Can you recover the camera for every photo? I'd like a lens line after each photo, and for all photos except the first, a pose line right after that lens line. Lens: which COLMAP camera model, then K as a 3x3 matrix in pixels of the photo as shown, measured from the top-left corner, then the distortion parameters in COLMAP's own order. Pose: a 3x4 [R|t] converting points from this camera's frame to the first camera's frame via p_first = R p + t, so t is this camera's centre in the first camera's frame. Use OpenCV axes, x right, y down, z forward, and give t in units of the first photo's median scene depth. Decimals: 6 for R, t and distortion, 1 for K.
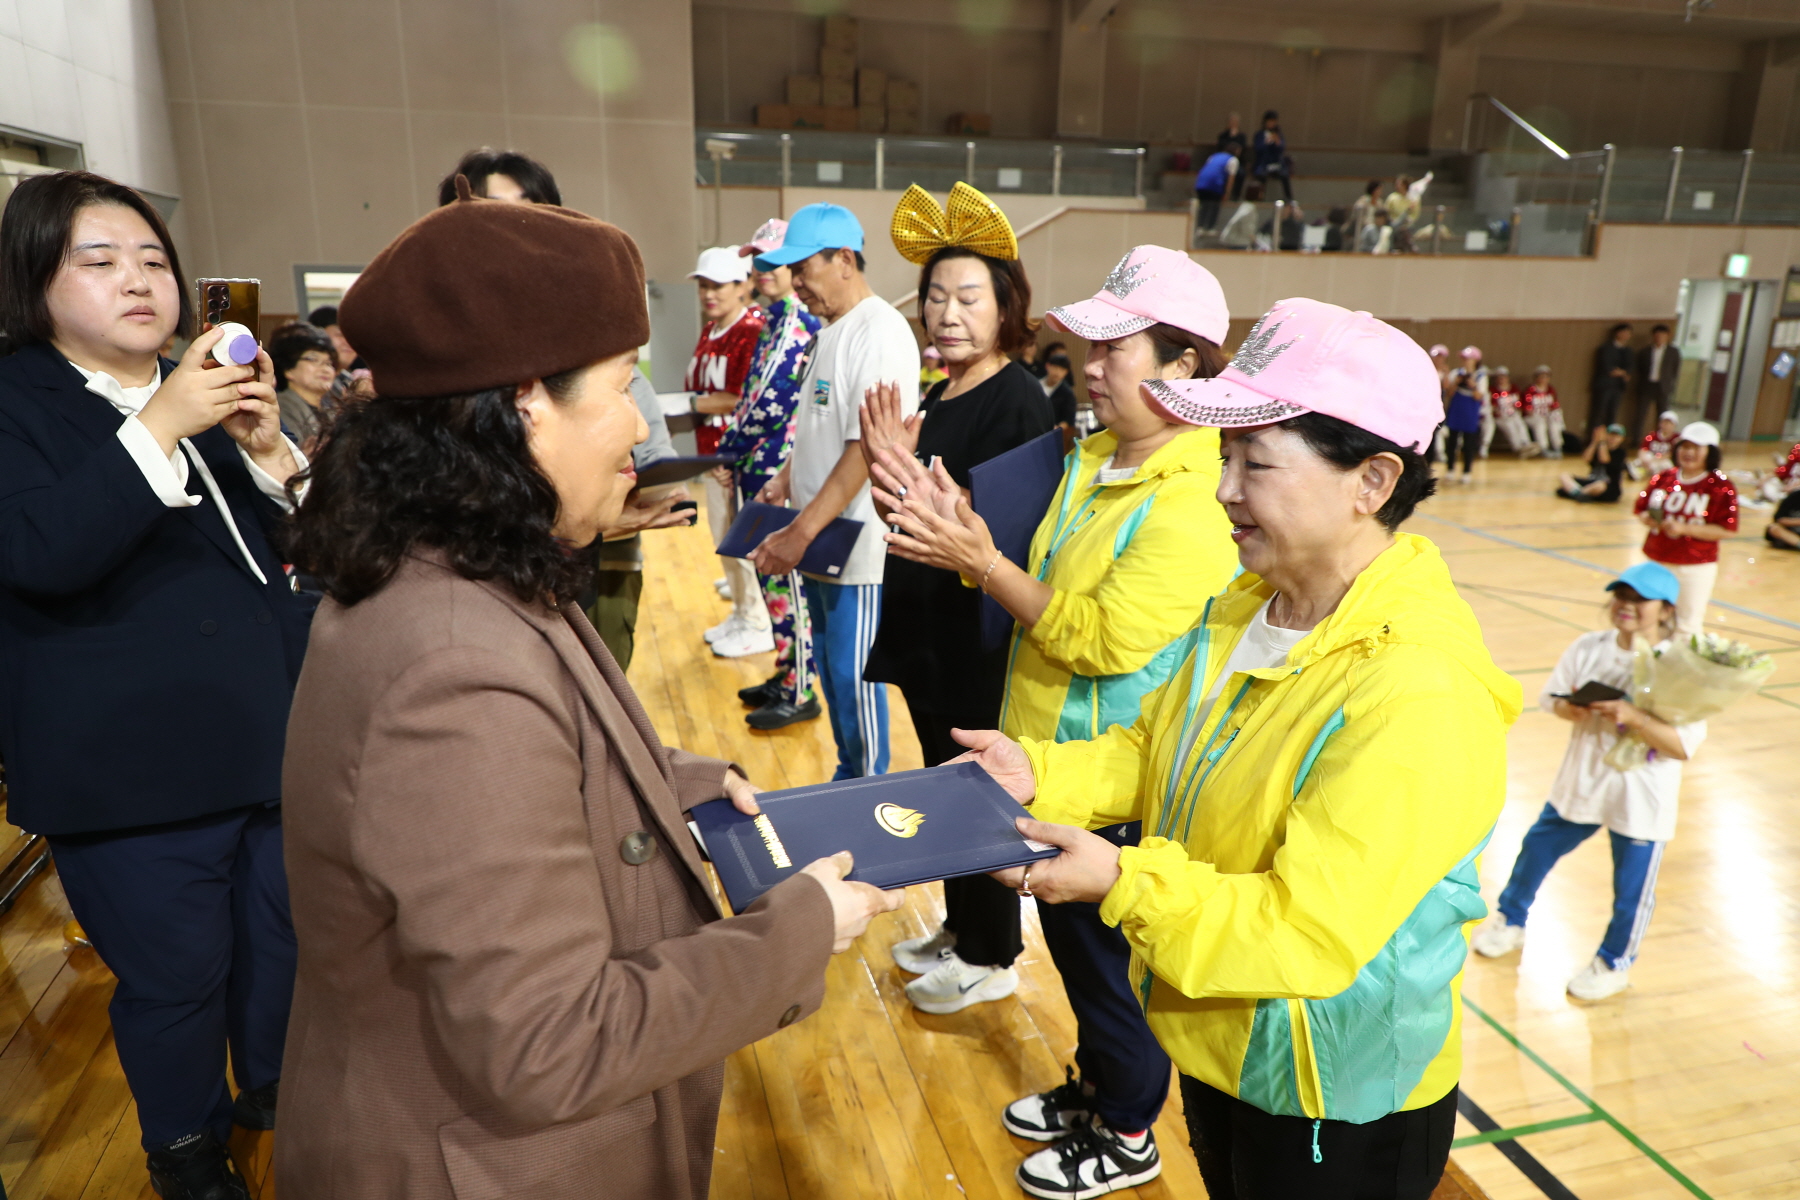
lens RADIAL K [[1198.8, 0, 898.3], [0, 1198.8, 599.8], [0, 0, 1]] dist [0.010487, -0.001296]
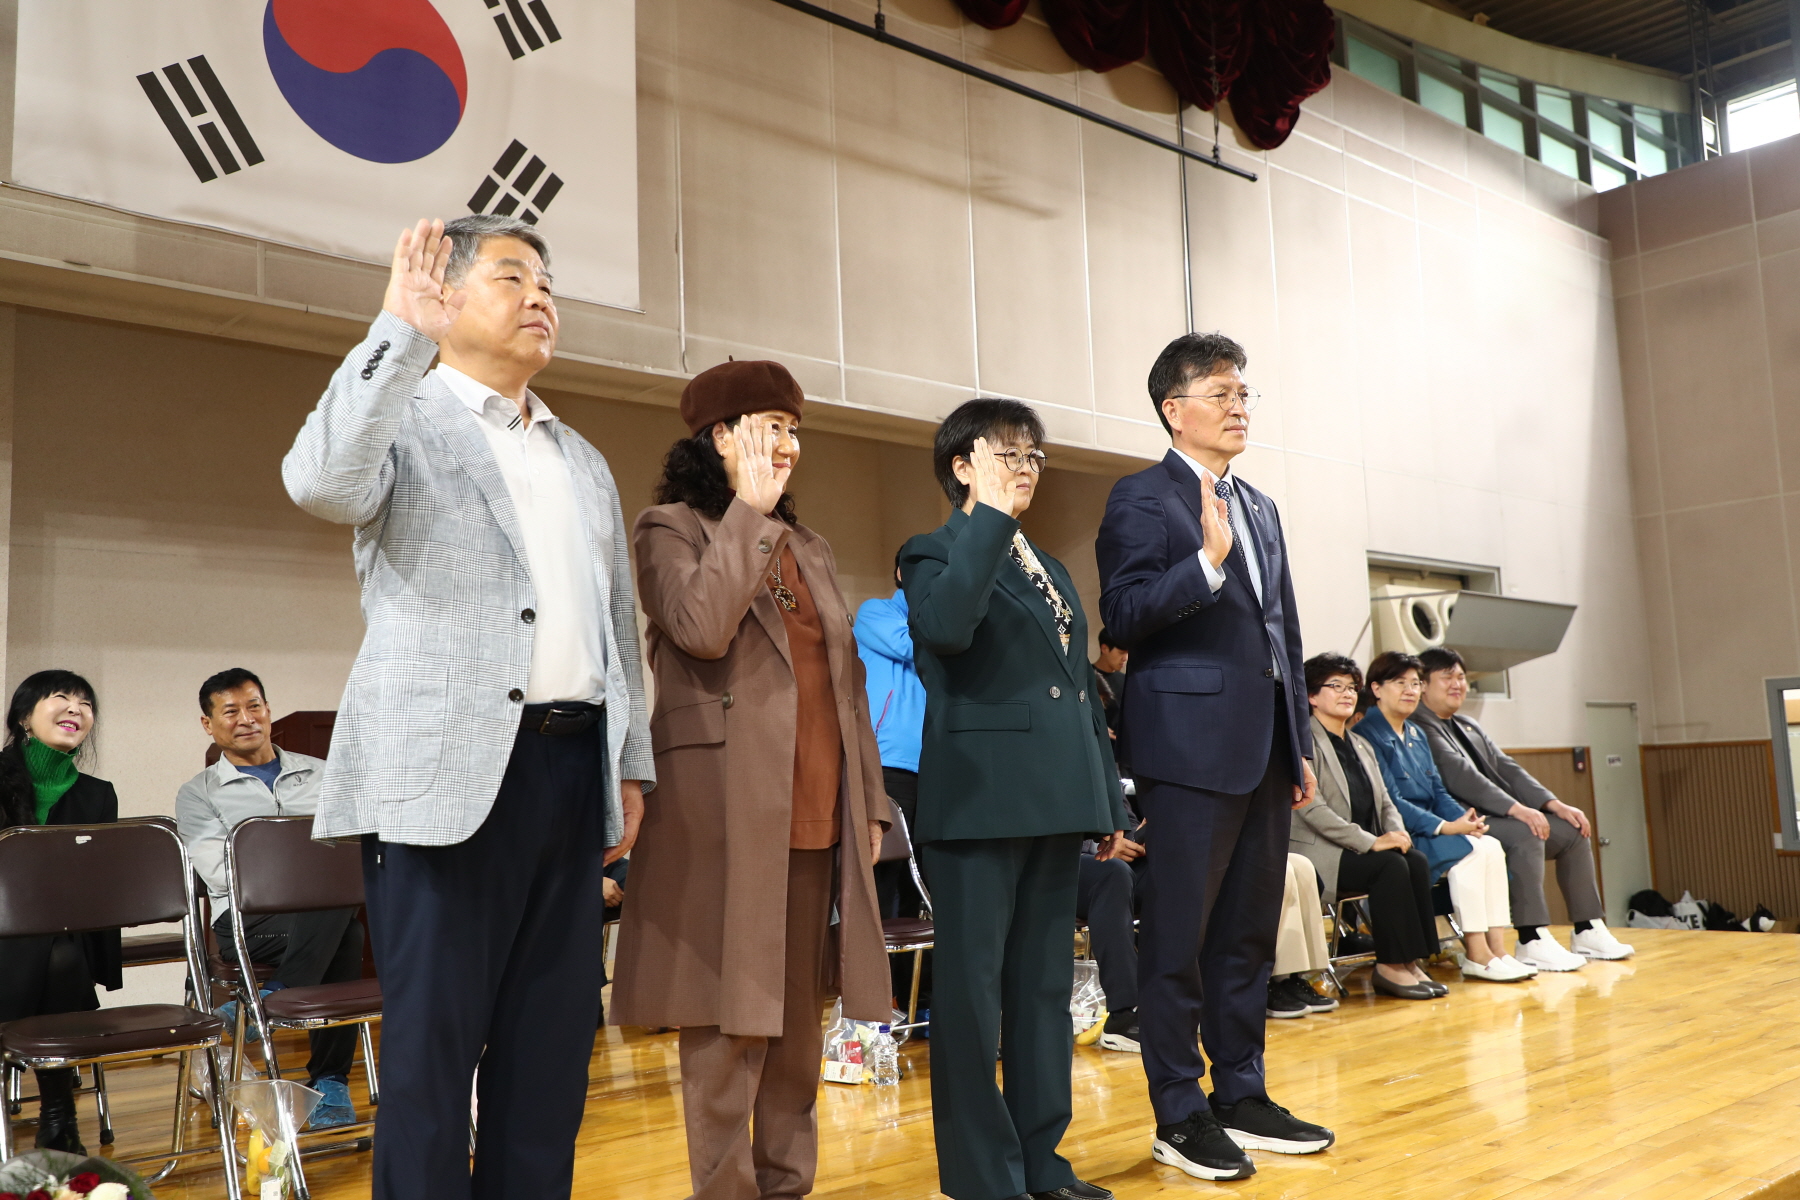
lens RADIAL K [[1574.7, 0, 898.4], [0, 1574.7, 601.4], [0, 0, 1]] dist [0.008668, 0.010684]
pose [[0.451851, -0.134115, -0.881955, 0.137528], [-0.196128, 0.949512, -0.244871, 0.035722], [0.870267, 0.283621, 0.402734, 0.034923]]
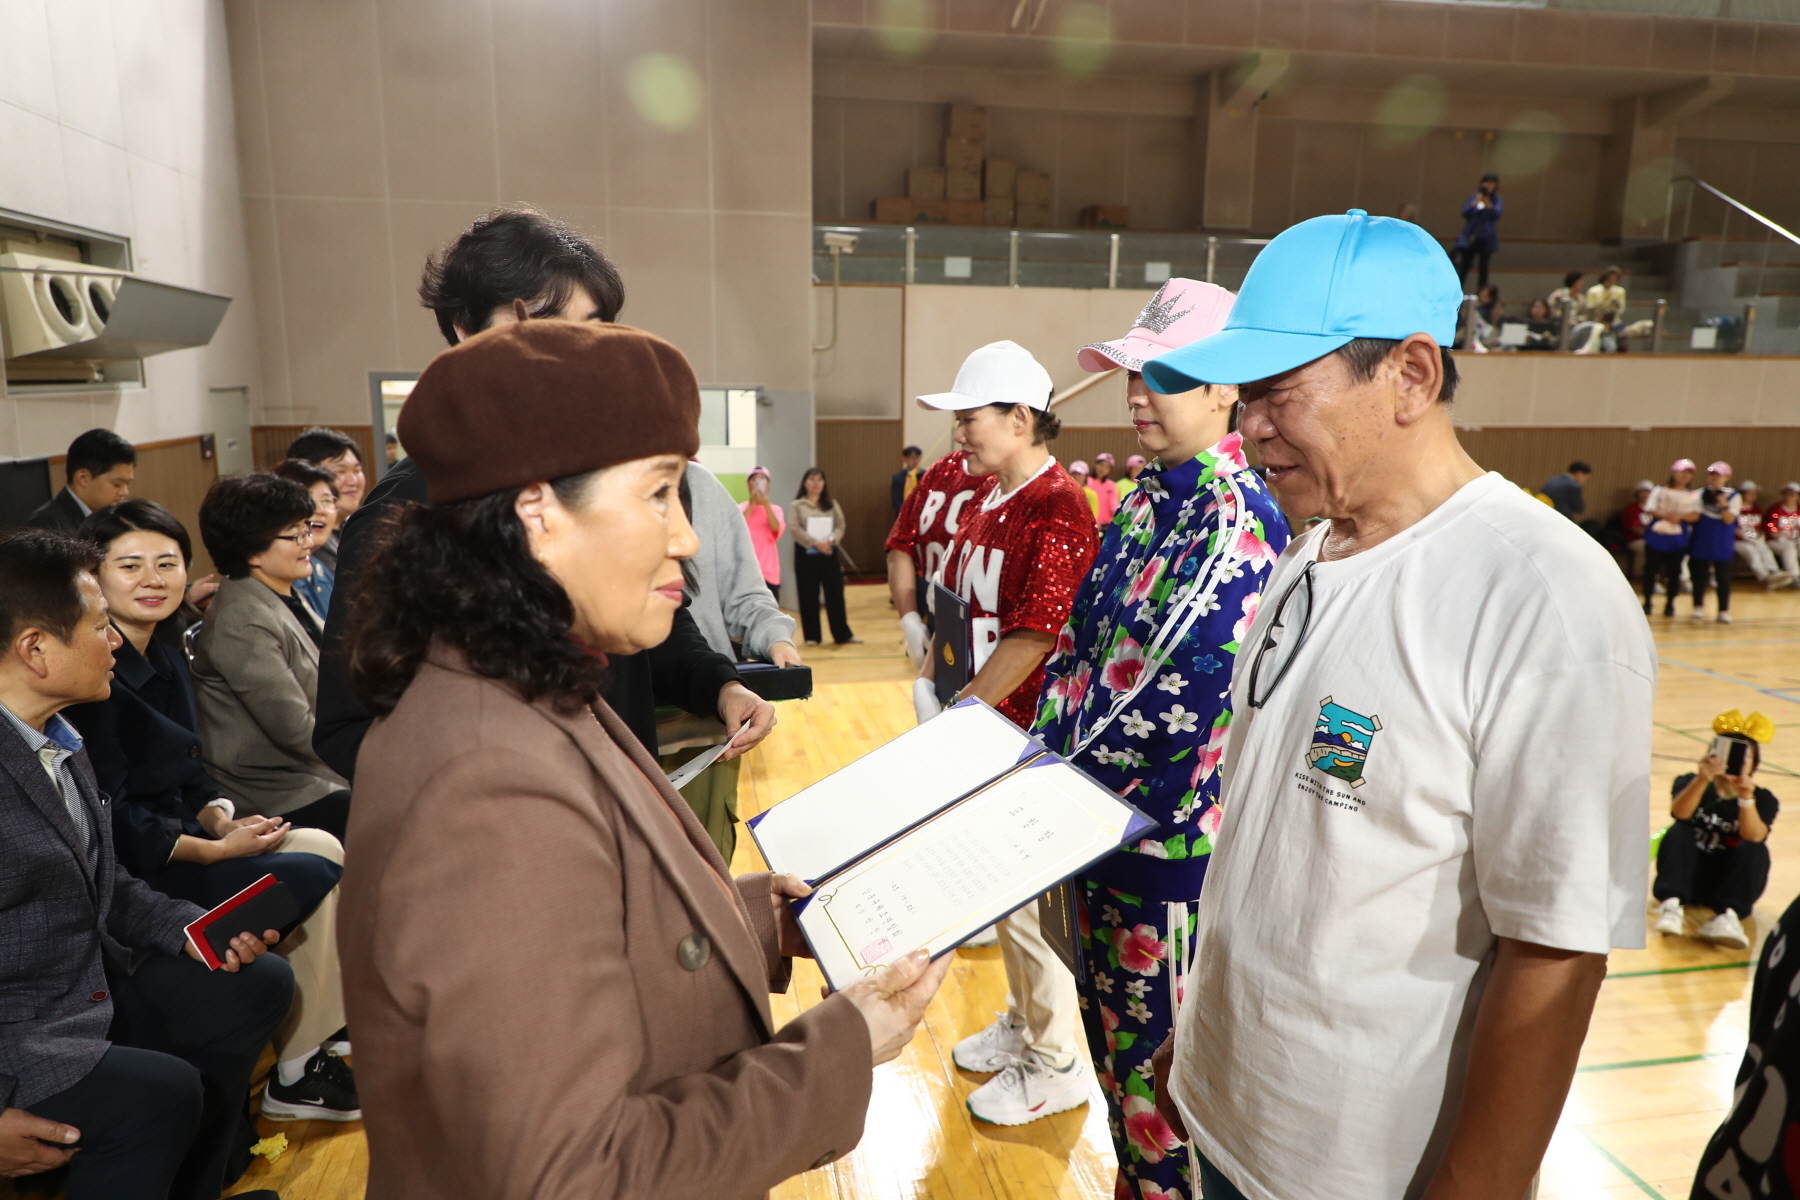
lens RADIAL K [[1226.8, 0, 903.1], [0, 1226.8, 601.8], [0, 0, 1]] dist [0.008527, 0.001049]
pose [[0.997522, 0.009281, -0.069737, -0.029544], [-0.015067, 0.996444, -0.082905, -0.028269], [0.068719, 0.083750, 0.994114, 0.097664]]
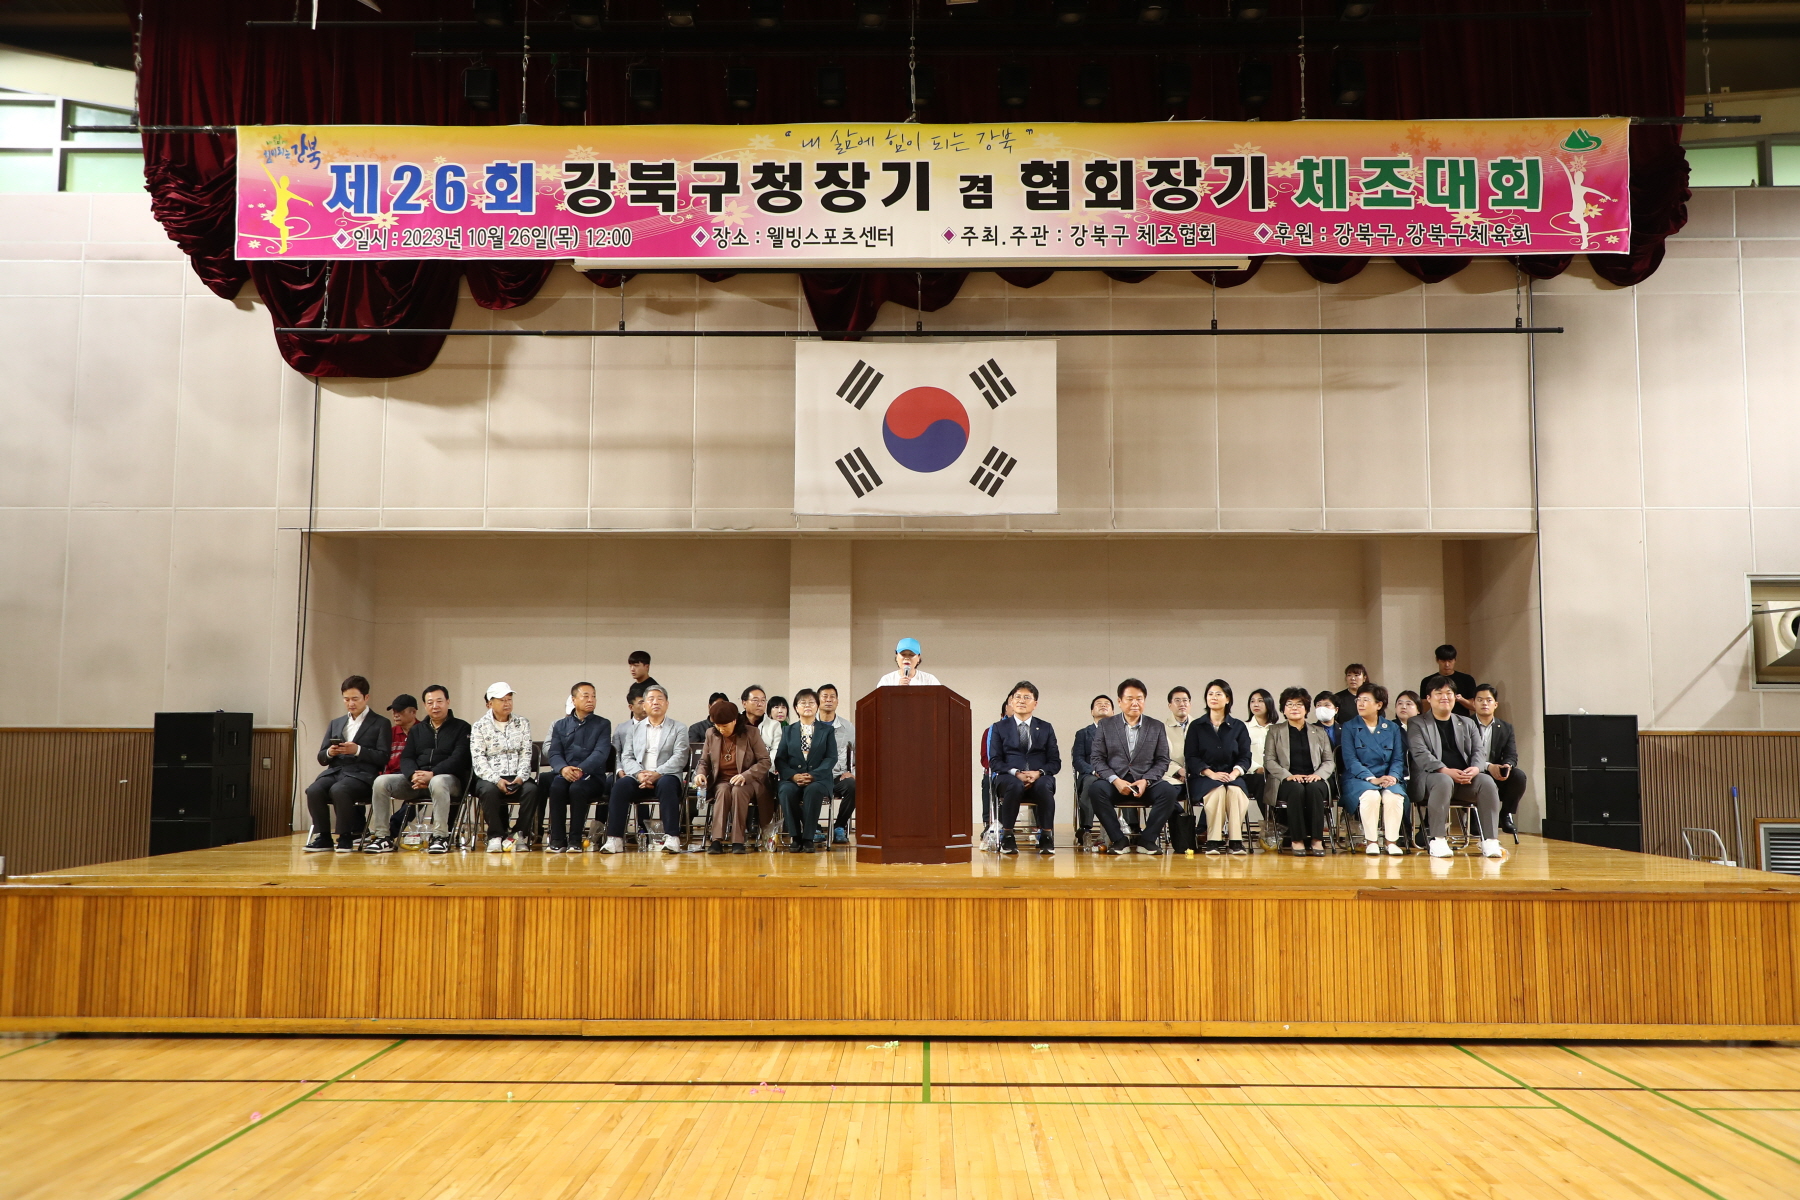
lens RADIAL K [[1446.2, 0, 902.9], [0, 1446.2, 603.7], [0, 0, 1]] dist [0.016769, -0.006143]
pose [[-0.268057, -0.105151, -0.957648, 0.532128], [-0.262647, 0.964349, -0.032369, -0.026691], [0.926910, 0.242846, -0.286118, 0.278902]]
